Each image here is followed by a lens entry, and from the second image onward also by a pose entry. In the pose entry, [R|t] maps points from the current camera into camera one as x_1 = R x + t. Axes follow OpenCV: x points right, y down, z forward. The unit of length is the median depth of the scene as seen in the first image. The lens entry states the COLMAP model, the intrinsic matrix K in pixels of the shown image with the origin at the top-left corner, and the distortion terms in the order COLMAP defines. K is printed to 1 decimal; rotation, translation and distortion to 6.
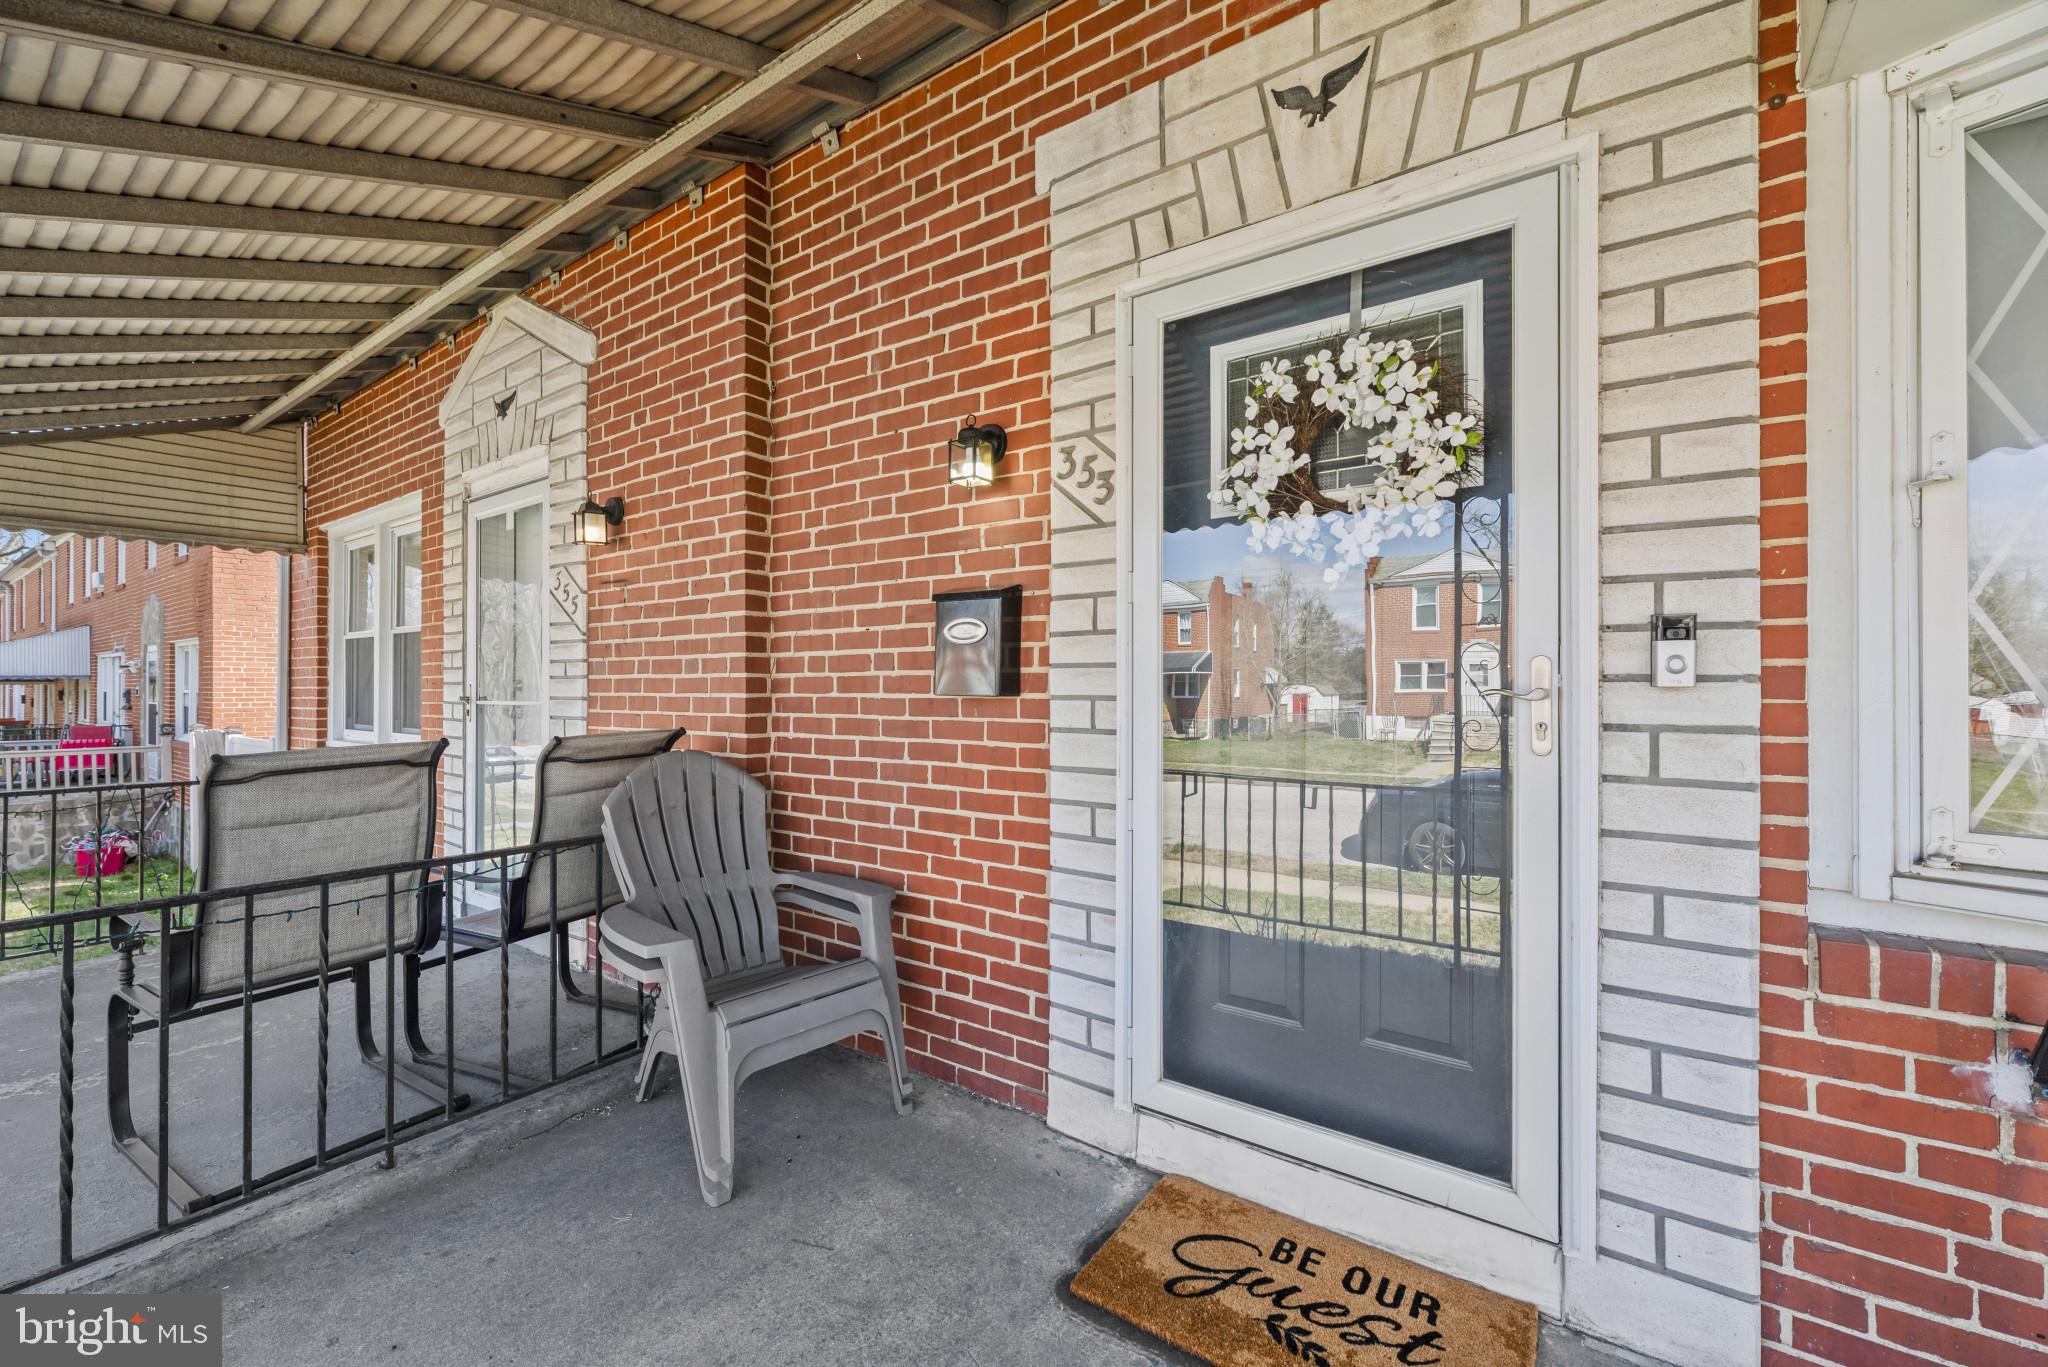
lens RADIAL K [[821.0, 0, 1028.4], [0, 821.0, 703.2], [0, 0, 1]] dist [0.000488, 0.000271]
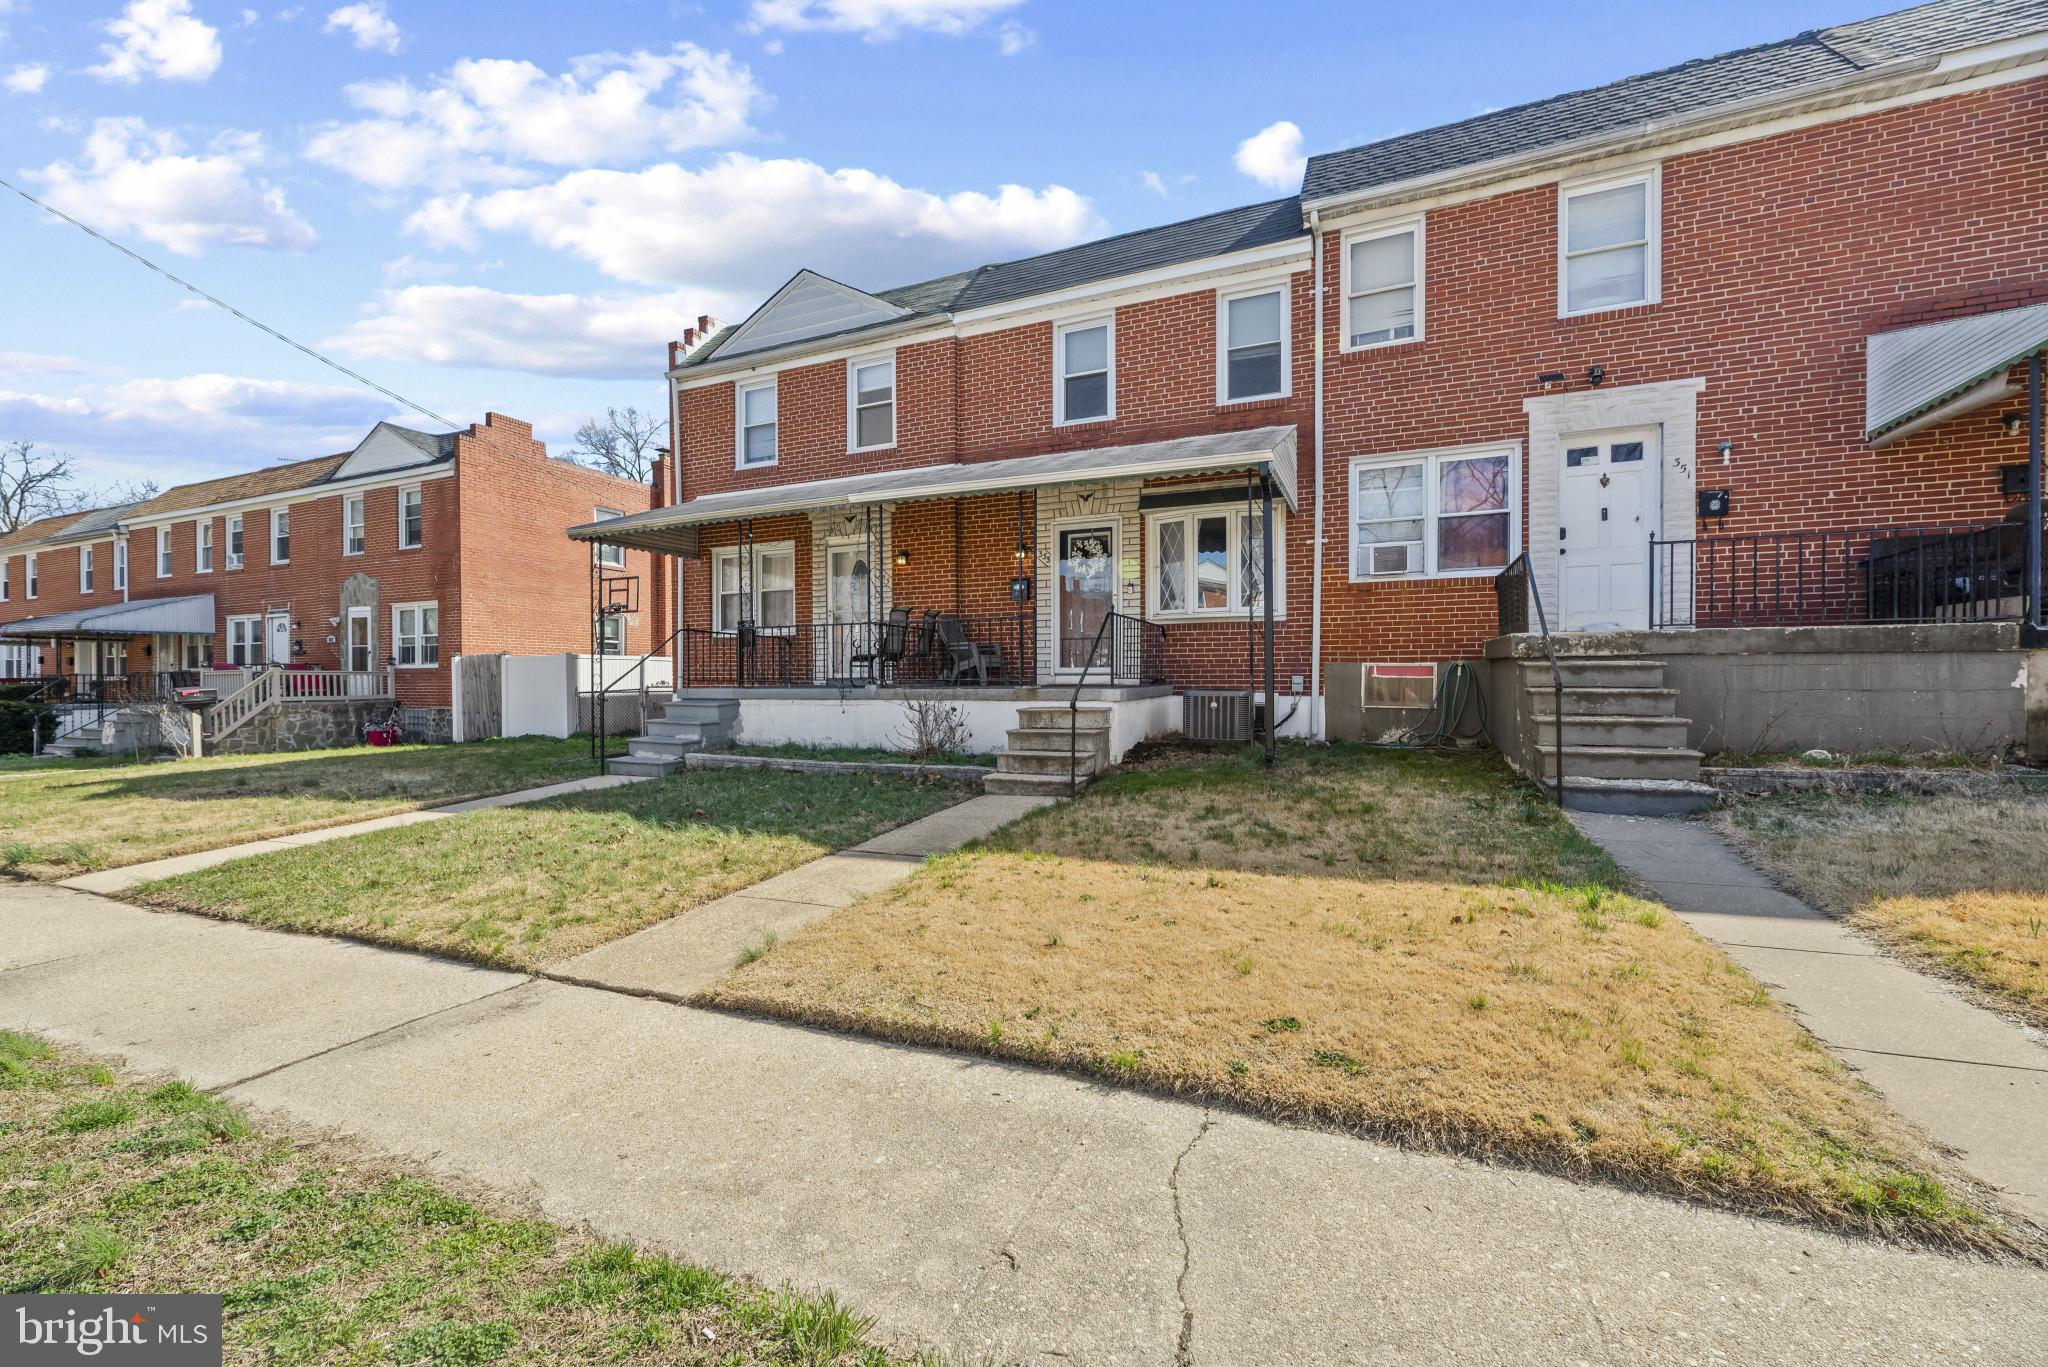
lens RADIAL K [[821.0, 0, 1028.4], [0, 821.0, 703.2], [0, 0, 1]] dist [0.000488, 0.000271]
pose [[0.981145, -0.006147, 0.193175, -1.108735], [0.005779, 0.999980, 0.002467, 0.675692], [-0.193186, -0.001304, 0.981161, -4.343563]]
